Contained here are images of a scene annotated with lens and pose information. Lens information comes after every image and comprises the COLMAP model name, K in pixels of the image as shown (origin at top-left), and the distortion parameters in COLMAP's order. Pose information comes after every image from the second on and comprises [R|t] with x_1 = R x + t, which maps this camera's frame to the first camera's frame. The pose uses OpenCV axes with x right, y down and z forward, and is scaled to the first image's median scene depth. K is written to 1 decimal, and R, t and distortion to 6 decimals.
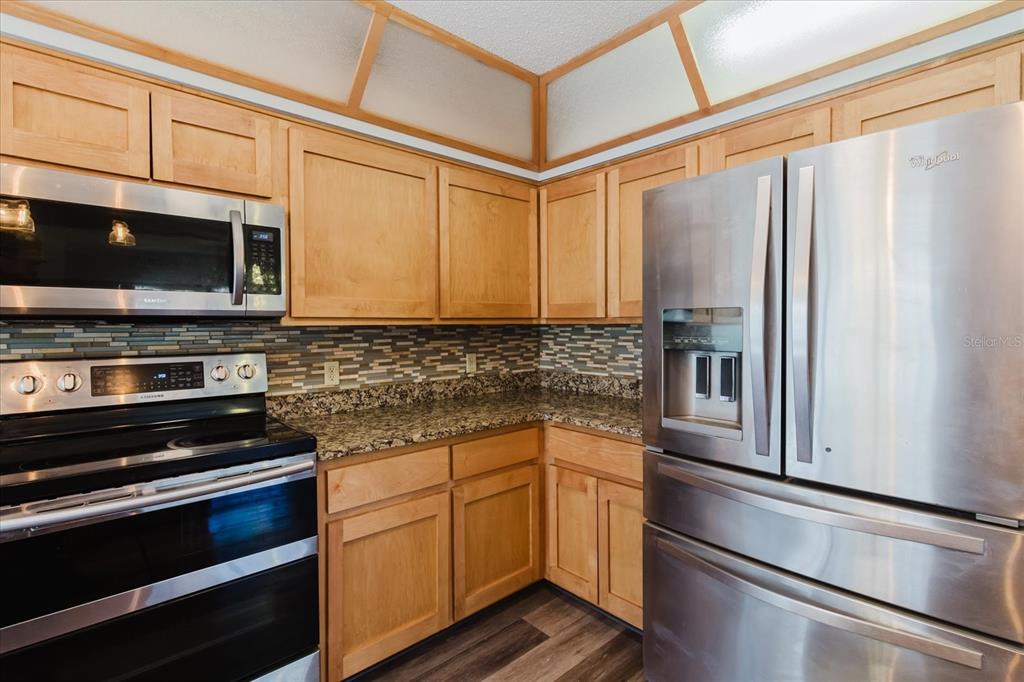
lens RADIAL K [[475.0, 0, 515.1], [0, 475.0, 331.8], [0, 0, 1]] dist [-0.002892, 0.000144]
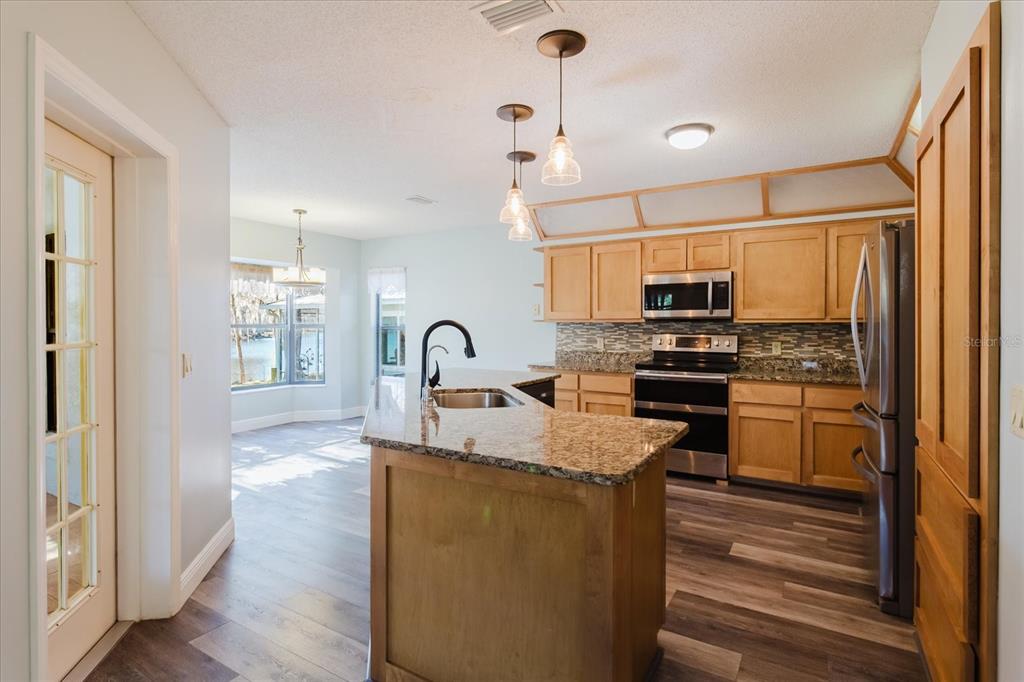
lens RADIAL K [[499.4, 0, 520.7], [0, 499.4, 322.8], [0, 0, 1]] dist [0.005874, 0.000113]
pose [[0.297827, 0.003469, -0.954614, 1.130975], [-0.015796, 0.999874, -0.001295, 0.005571], [0.954489, 0.015465, 0.297844, -0.517530]]
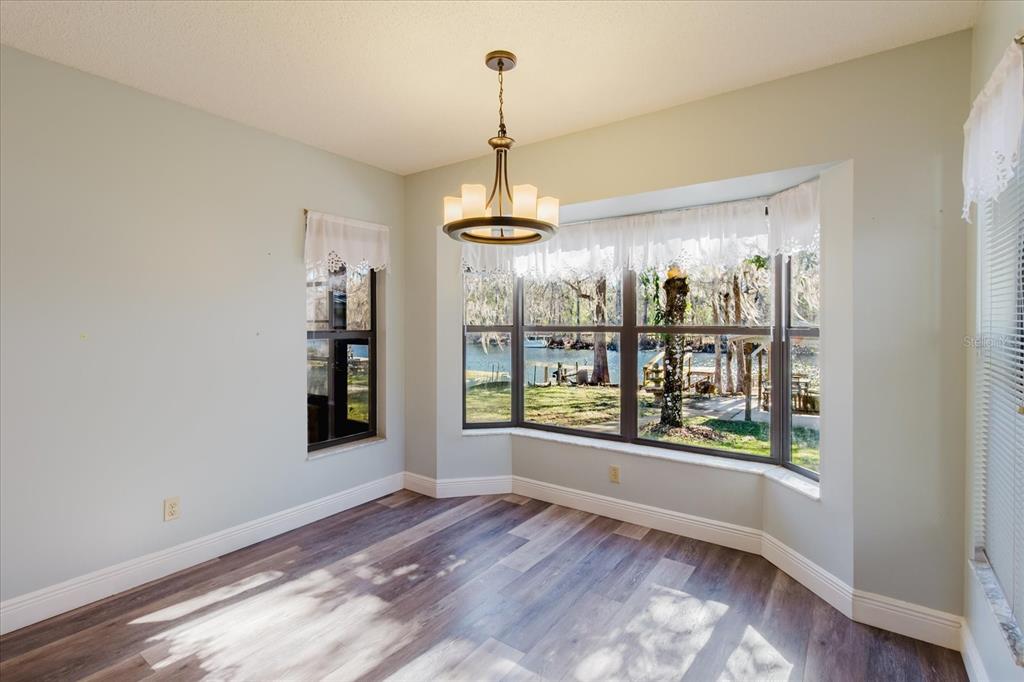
lens RADIAL K [[475.5, 0, 514.4], [0, 475.5, 324.0], [0, 0, 1]] dist [-0.000664, -0.000535]
pose [[-0.979532, 0.005484, -0.201213, -1.052010], [0.001445, 0.999795, 0.020213, 0.003077], [0.201283, 0.019508, -0.979339, 0.083601]]
